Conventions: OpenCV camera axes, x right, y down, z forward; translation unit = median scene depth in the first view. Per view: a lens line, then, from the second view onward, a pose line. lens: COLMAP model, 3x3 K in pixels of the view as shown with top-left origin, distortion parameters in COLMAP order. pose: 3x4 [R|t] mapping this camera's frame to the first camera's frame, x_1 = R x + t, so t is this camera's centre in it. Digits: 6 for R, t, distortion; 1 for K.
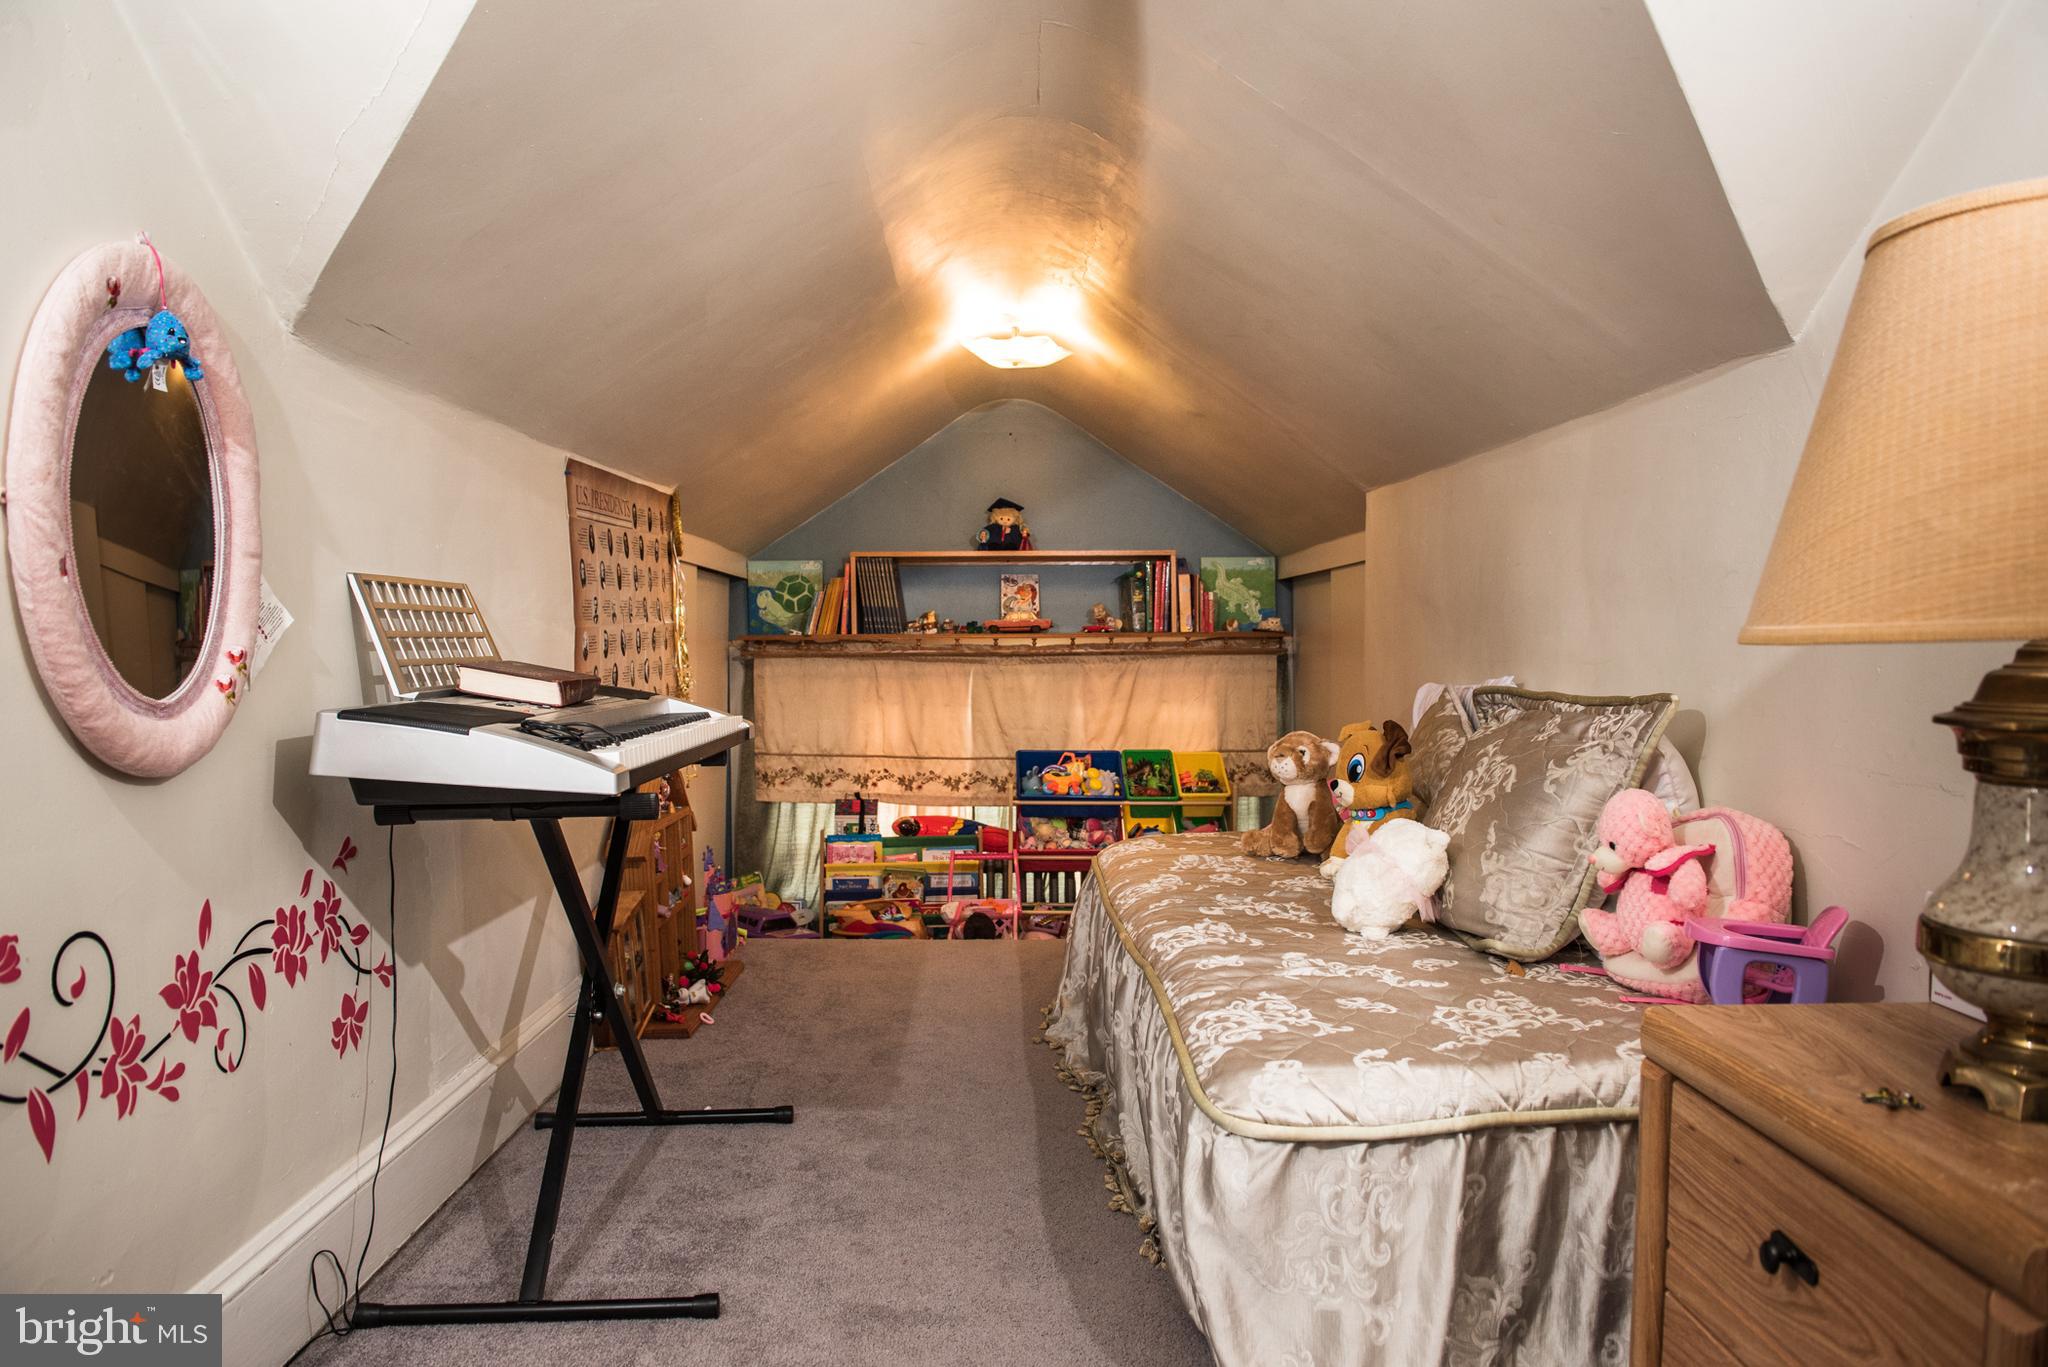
lens RADIAL K [[1418.9, 0, 1026.3], [0, 1418.9, 701.8], [0, 0, 1]] dist [-0.044341, -0.008676]
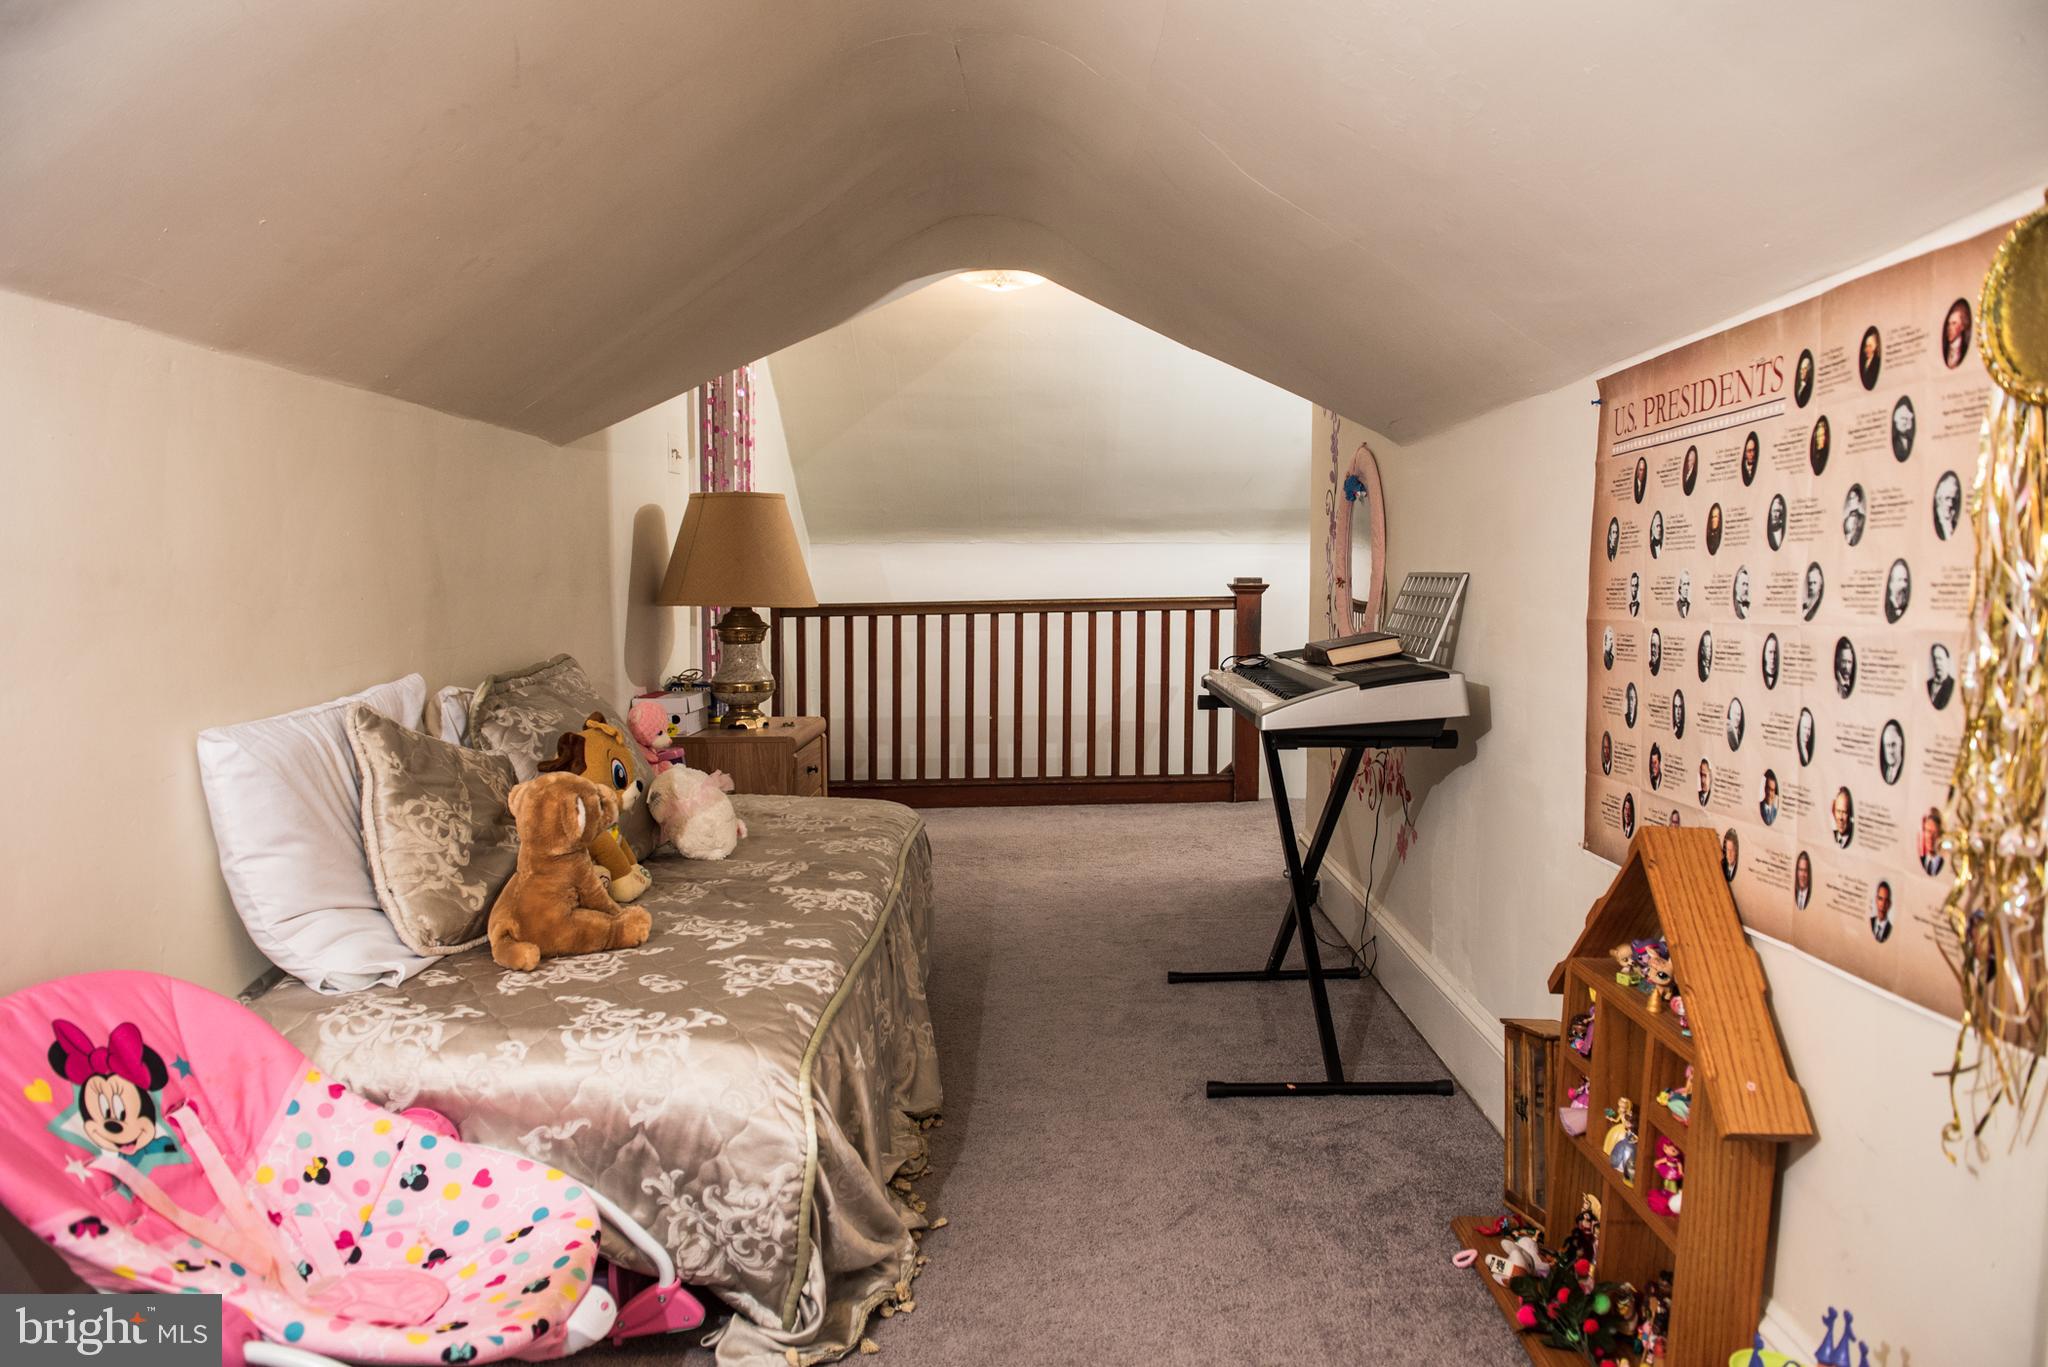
lens RADIAL K [[1404.8, 0, 1032.4], [0, 1404.8, 682.0], [0, 0, 1]] dist [-0.046474, -0.004526]
pose [[-0.999631, 0.012303, 0.024199, -0.075628], [0.015162, 0.992442, 0.121775, -0.149636], [-0.022518, 0.122097, -0.992263, 2.302511]]
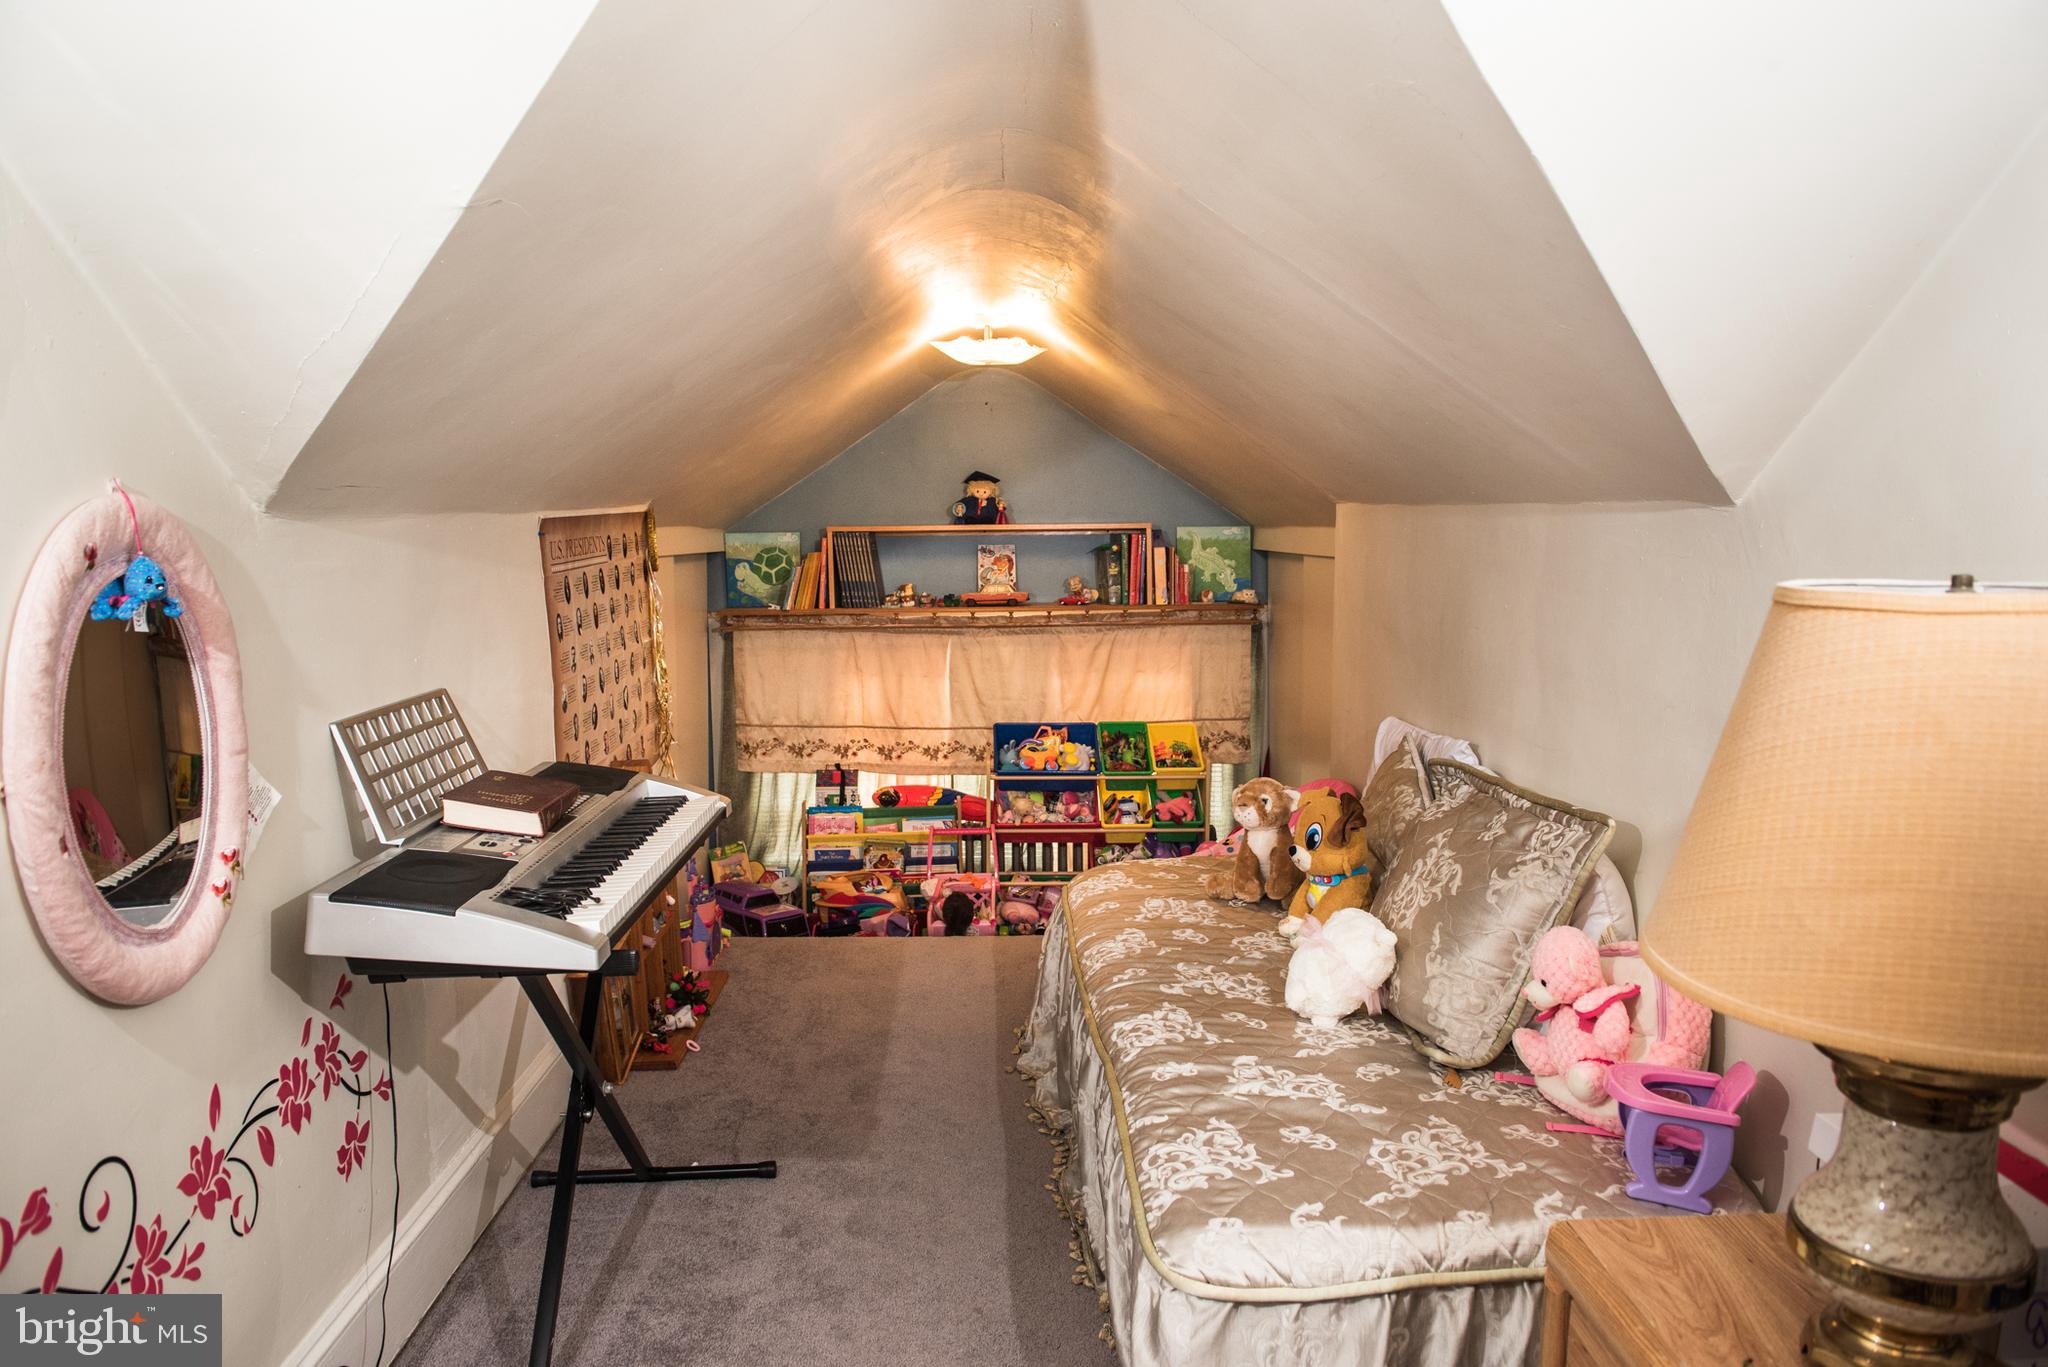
lens RADIAL K [[1418.9, 0, 1026.3], [0, 1418.9, 701.8], [0, 0, 1]] dist [-0.044341, -0.008676]
pose [[0.999935, -0.004990, 0.010260, 0.015047], [0.004116, 0.996499, 0.083504, -0.167664], [-0.010640, -0.083457, 0.996455, -0.027301]]
